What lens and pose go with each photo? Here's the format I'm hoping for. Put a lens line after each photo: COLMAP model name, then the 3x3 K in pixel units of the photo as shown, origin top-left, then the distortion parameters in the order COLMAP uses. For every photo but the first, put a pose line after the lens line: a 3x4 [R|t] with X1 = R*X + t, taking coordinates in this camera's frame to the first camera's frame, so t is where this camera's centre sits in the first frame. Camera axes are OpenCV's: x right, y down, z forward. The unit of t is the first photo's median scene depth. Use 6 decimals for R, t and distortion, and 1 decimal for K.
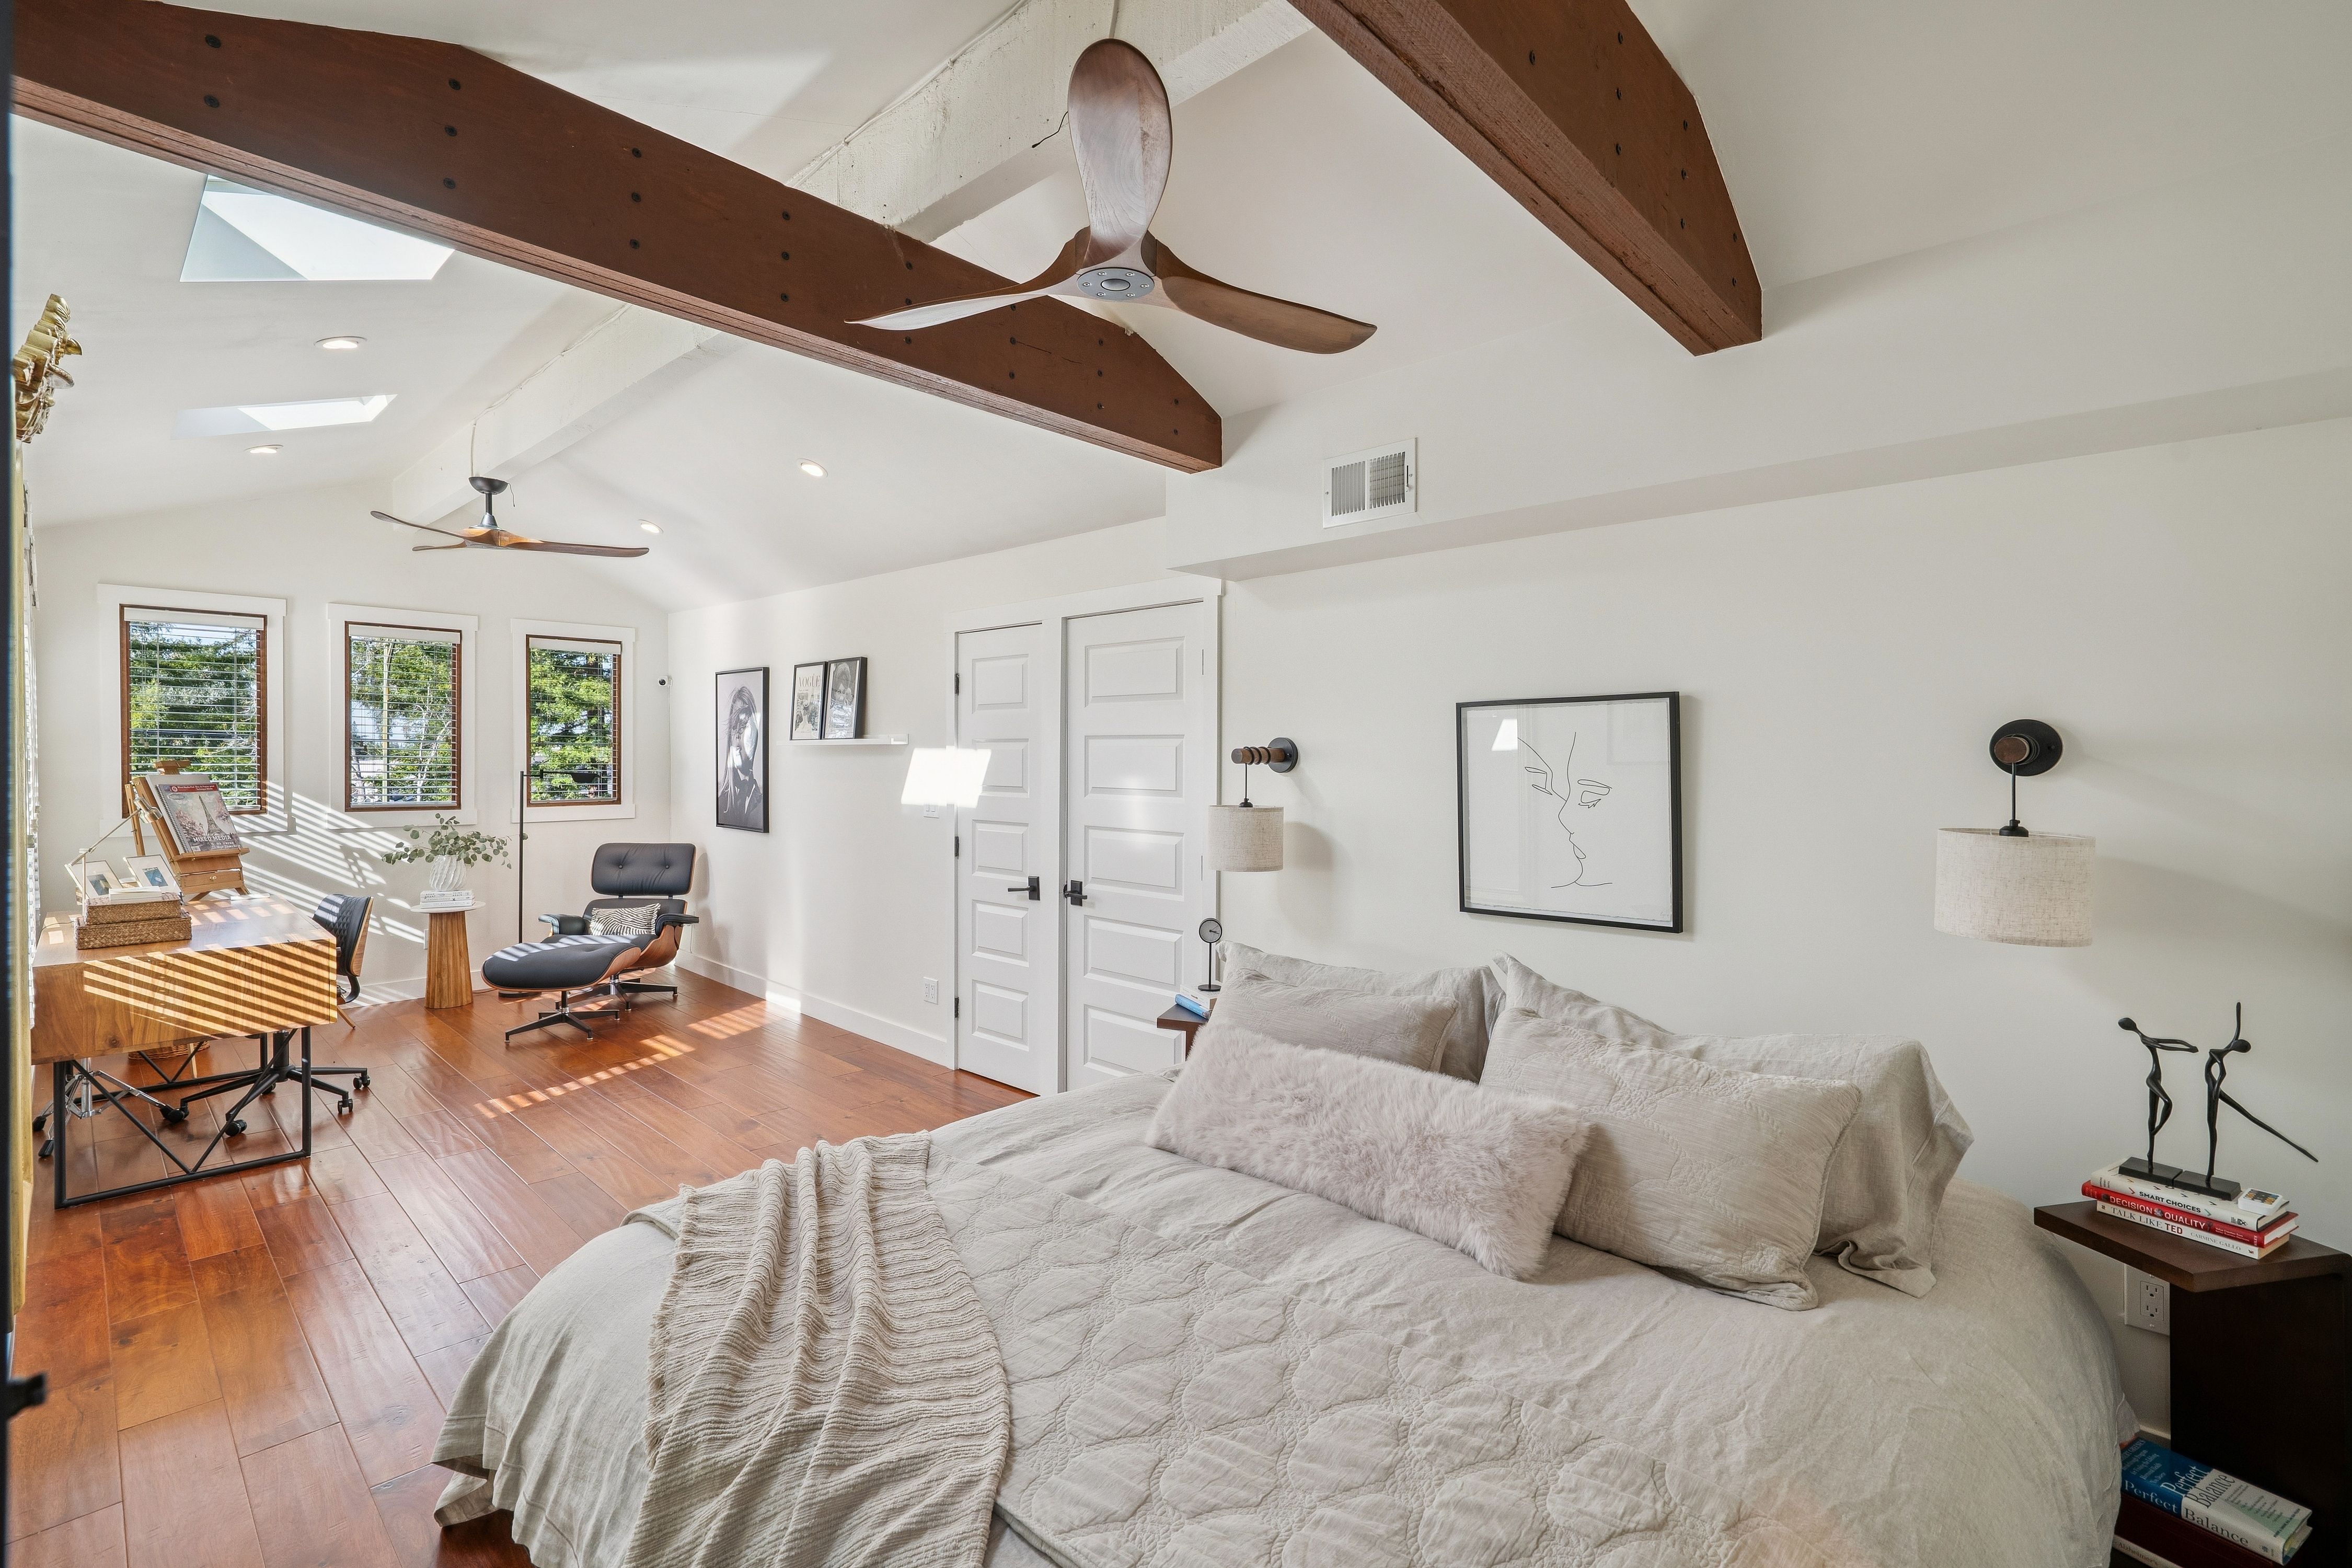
lens RADIAL K [[1074.8, 0, 1173.2], [0, 1074.8, 767.7], [0, 0, 1]] dist [-0.005611, 0.000403]
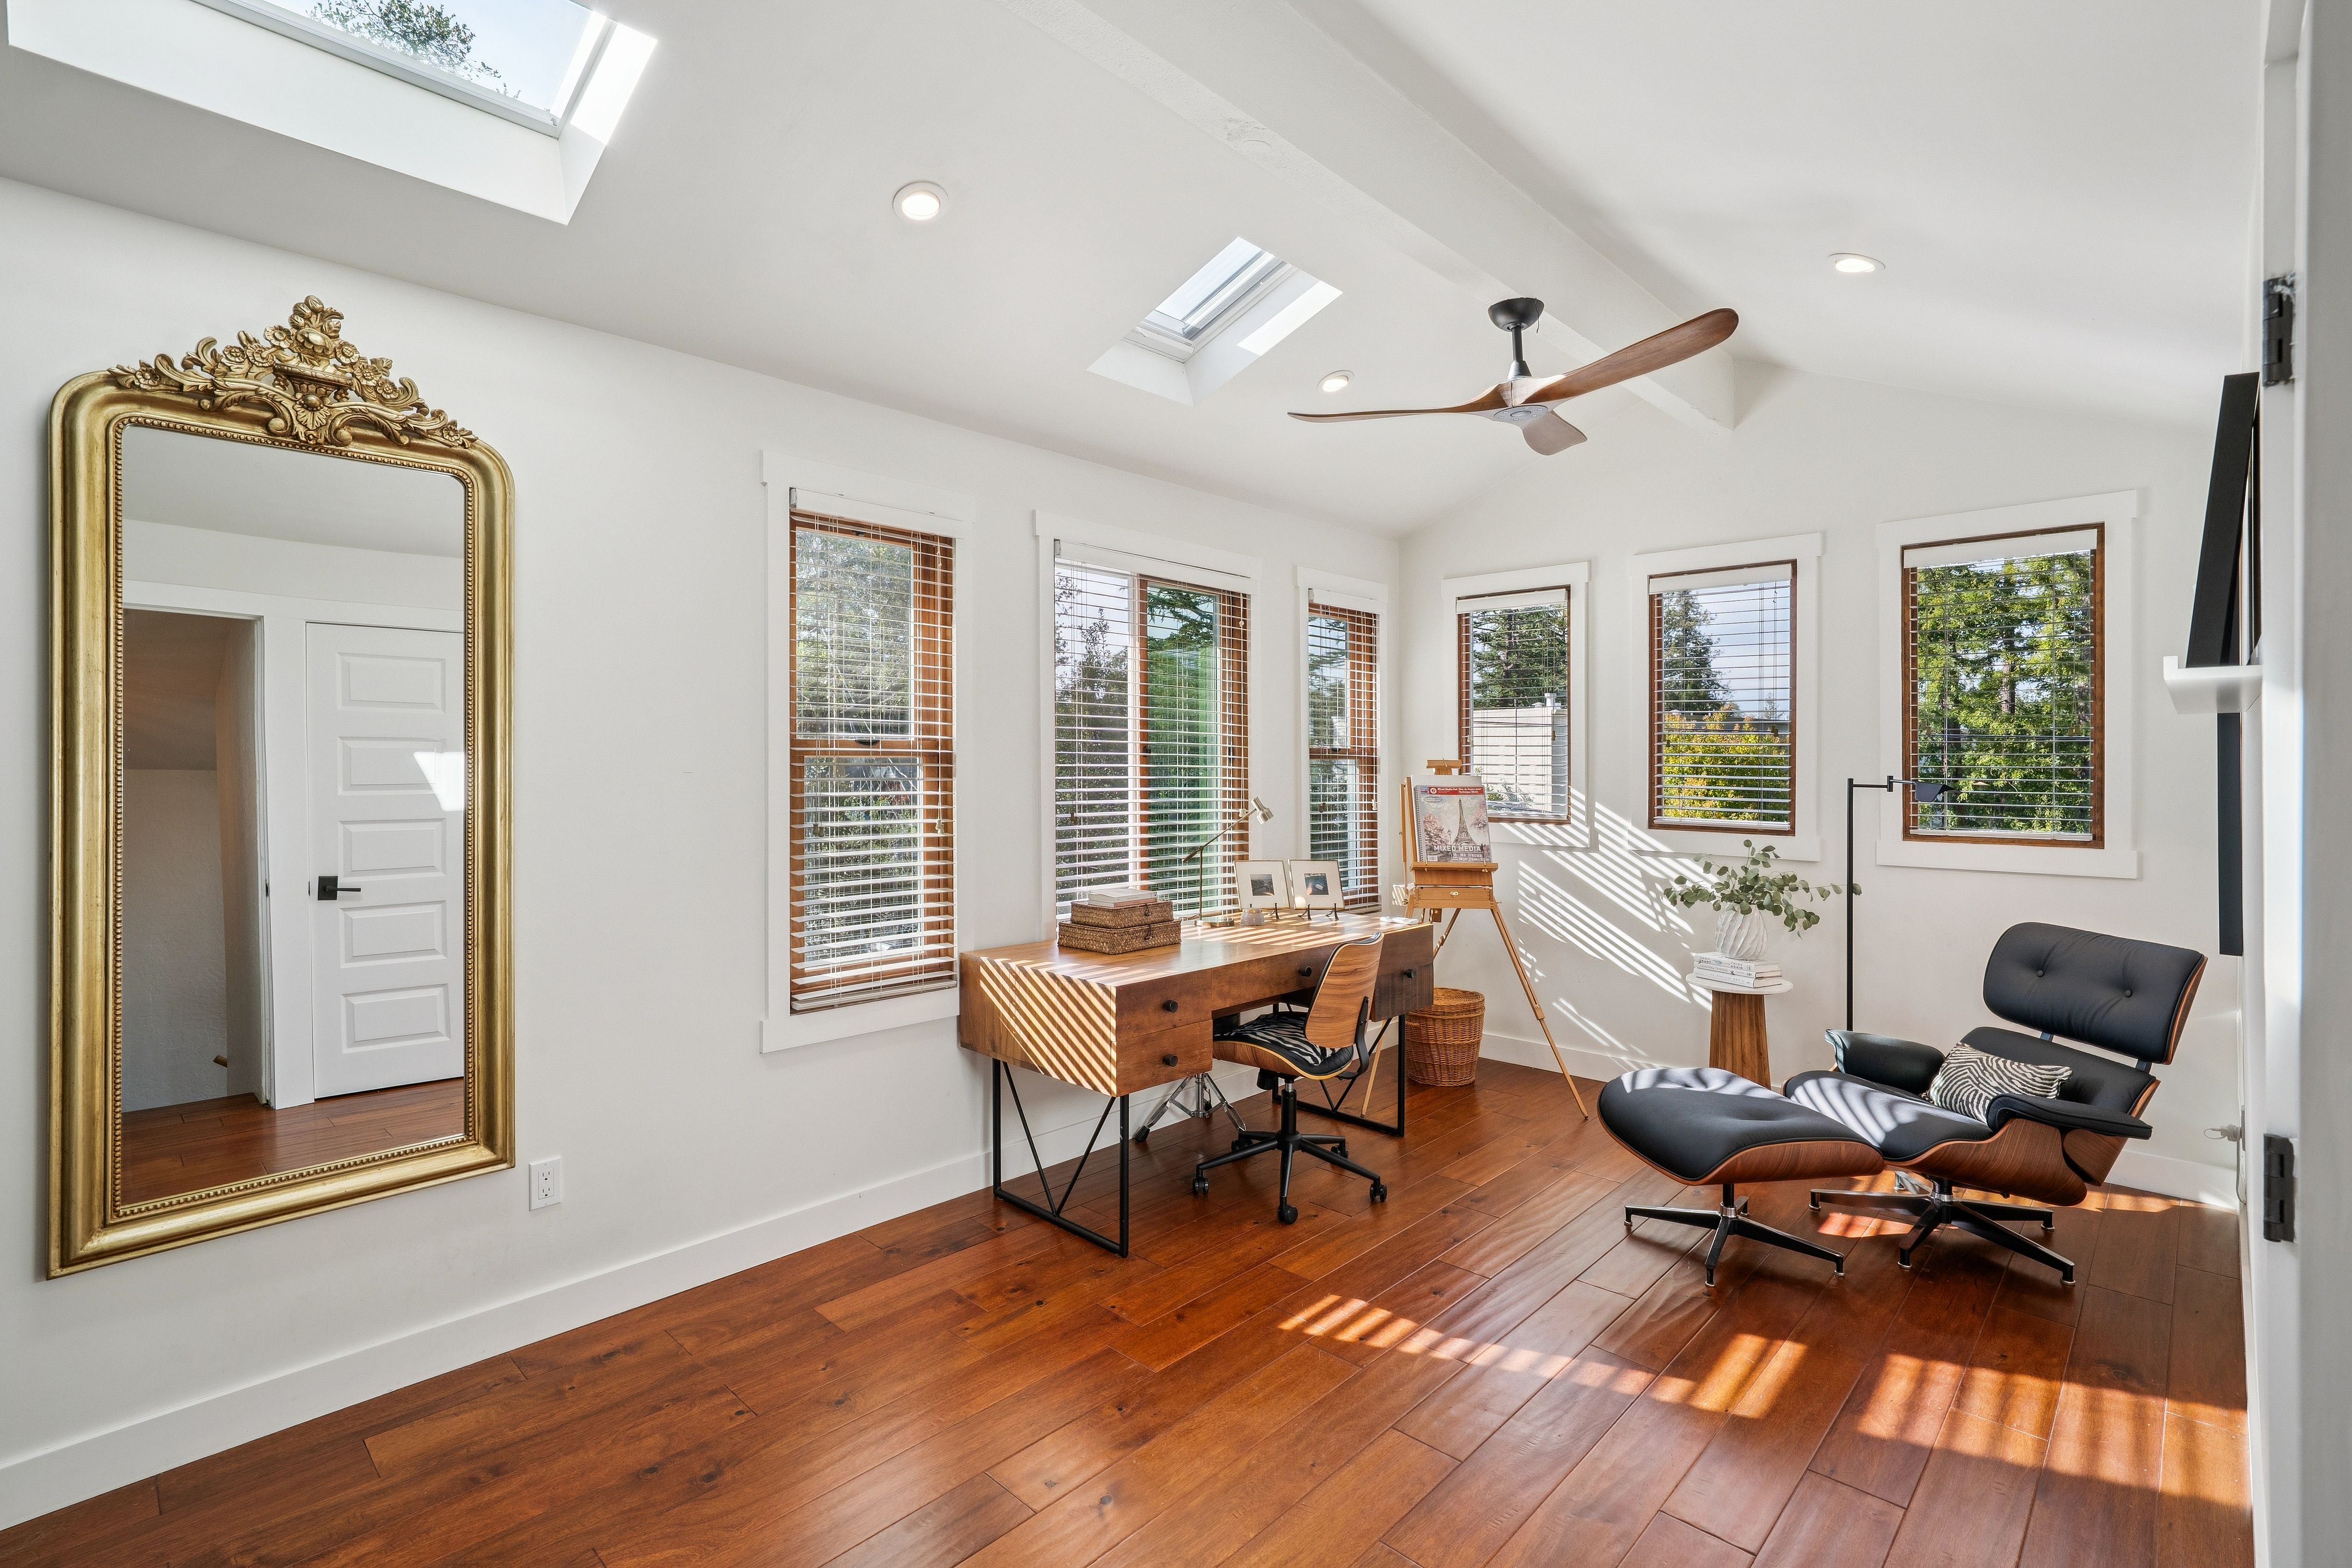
lens RADIAL K [[1074.8, 0, 1164.5], [0, 1074.8, 777.0], [0, 0, 1]] dist [-0.005611, 0.000403]
pose [[-0.021841, 0.012772, -0.999680, -0.008845], [-0.010052, 0.999865, 0.012994, -0.001607], [0.999711, 0.010332, -0.021710, 0.677466]]
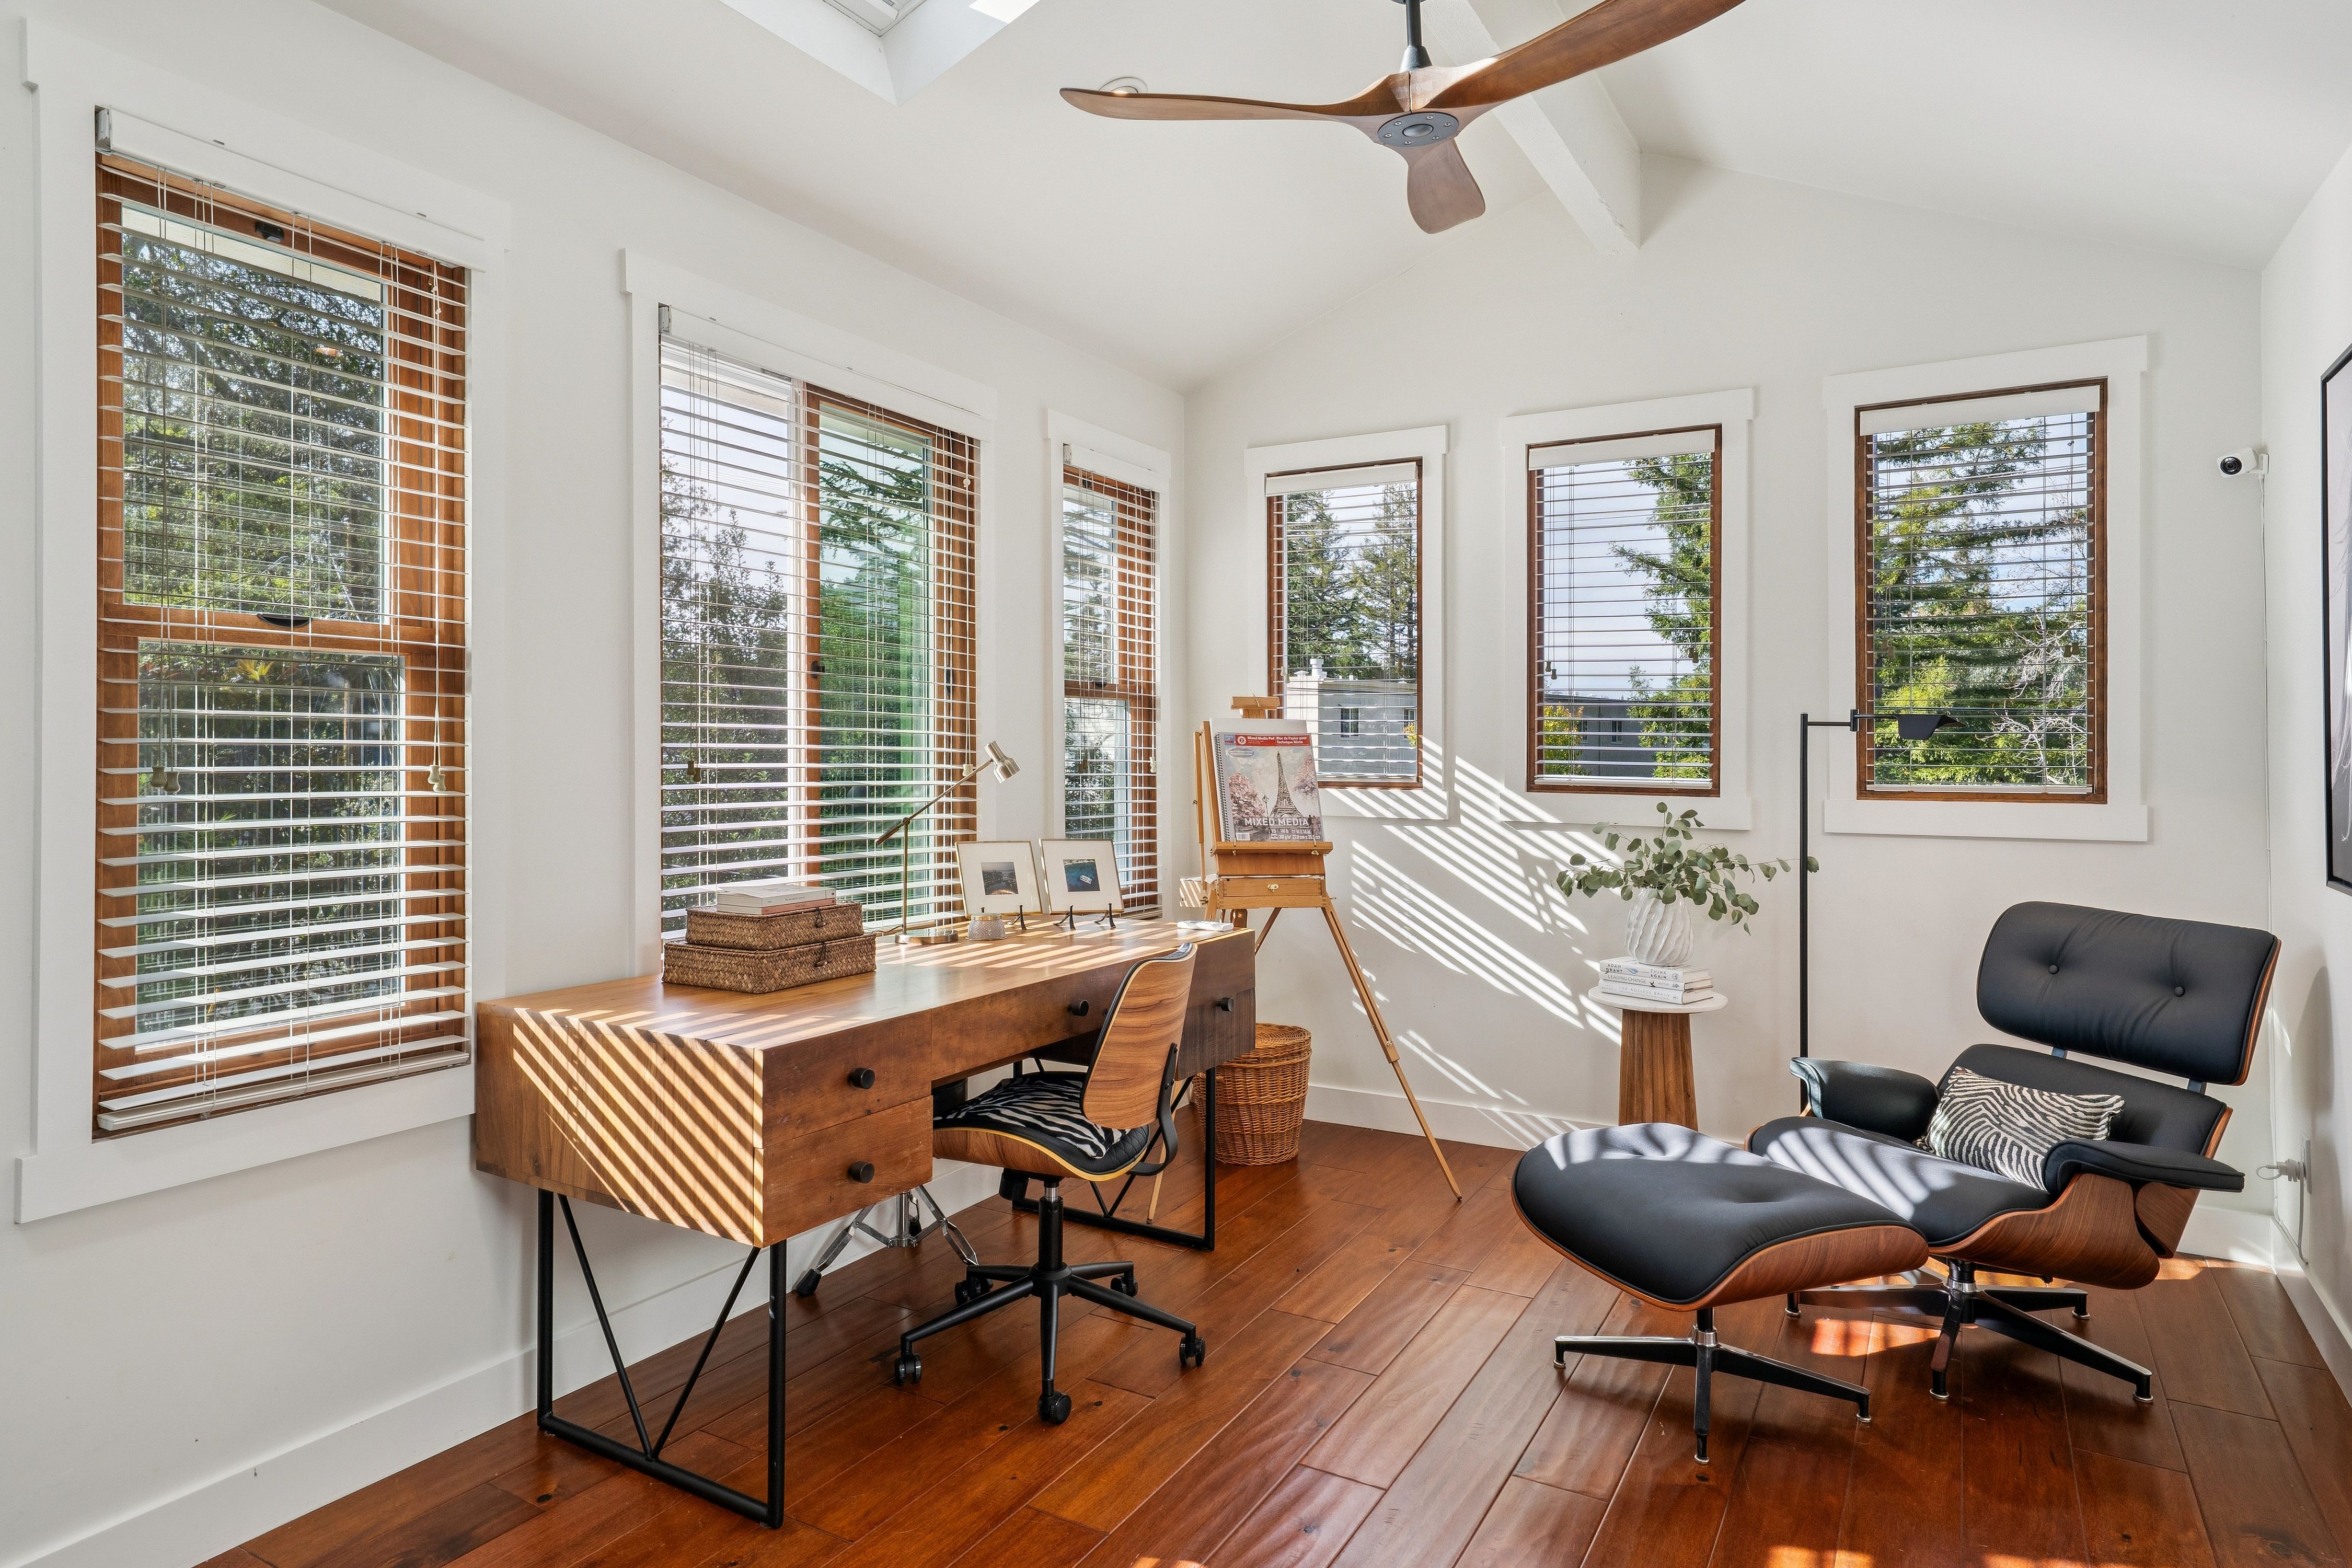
lens RADIAL K [[1337.3, 0, 1162.7], [0, 1337.3, 747.5], [0, 0, 1]] dist [0.008409, 0.000703]
pose [[0.216369, -0.001179, -0.976311, -0.141409], [-0.011606, 0.999926, -0.003780, 0.023364], [0.976243, 0.012149, 0.216339, 0.670405]]
